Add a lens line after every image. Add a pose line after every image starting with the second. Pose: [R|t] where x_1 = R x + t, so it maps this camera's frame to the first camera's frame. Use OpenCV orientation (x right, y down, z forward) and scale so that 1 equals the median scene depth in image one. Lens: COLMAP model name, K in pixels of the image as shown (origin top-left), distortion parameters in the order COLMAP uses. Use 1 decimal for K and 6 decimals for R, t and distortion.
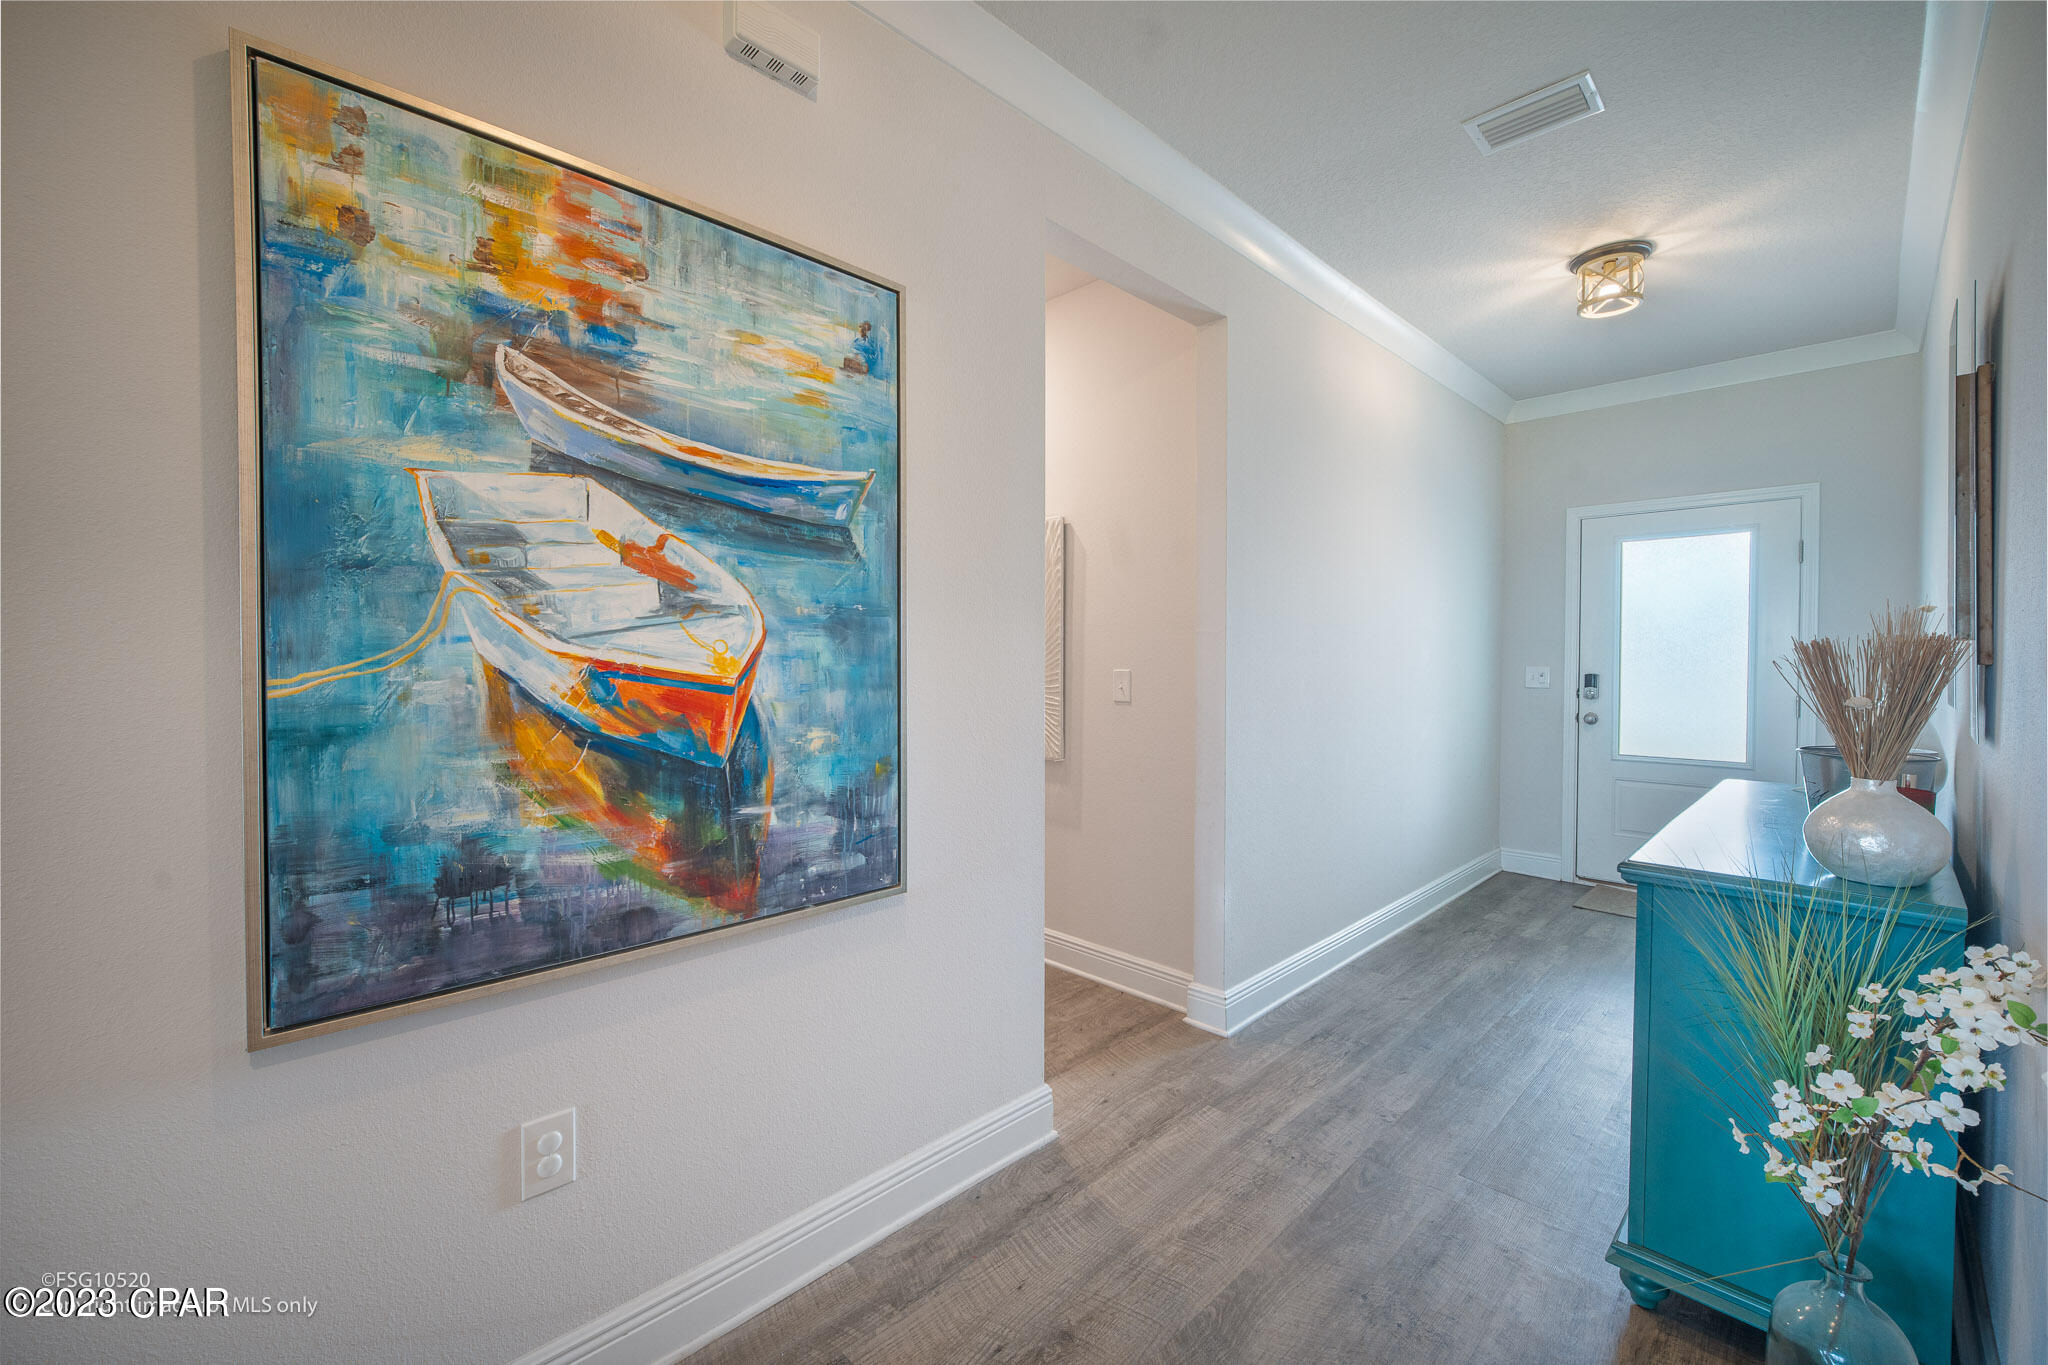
lens RADIAL K [[831.3, 0, 1025.4], [0, 831.3, 675.7], [0, 0, 1]] dist [0.001828, 0.000395]
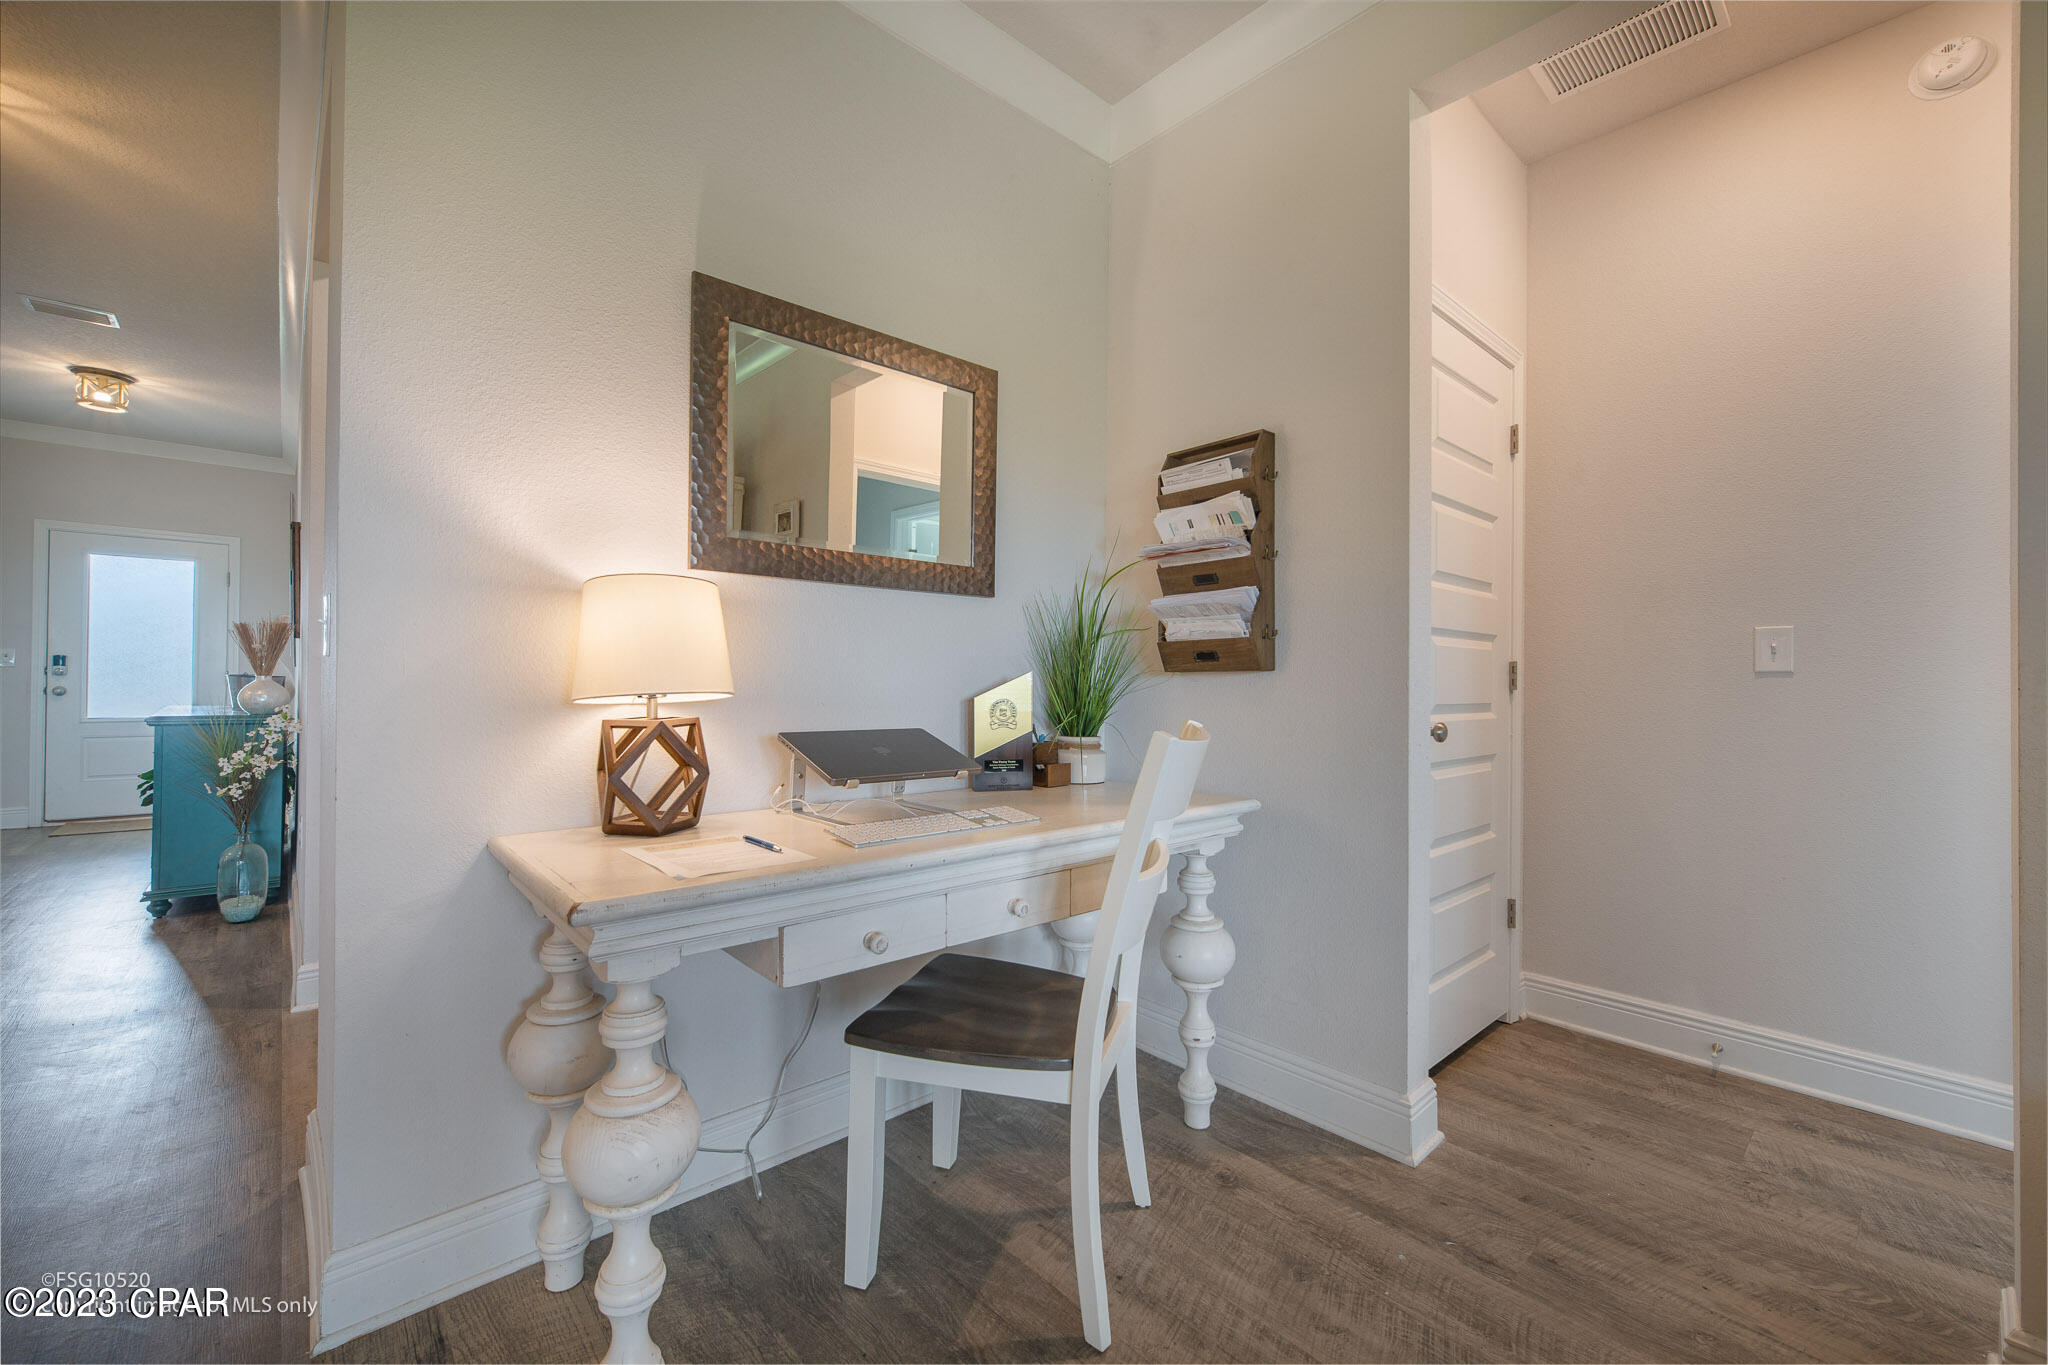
lens RADIAL K [[831.3, 0, 1025.4], [0, 831.3, 675.7], [0, 0, 1]] dist [0.001828, 0.000395]
pose [[0.052341, 0.002565, 0.998626, -0.736647], [0.014552, 0.999889, -0.003331, 0.080522], [-0.998523, 0.014706, 0.052297, -0.764899]]
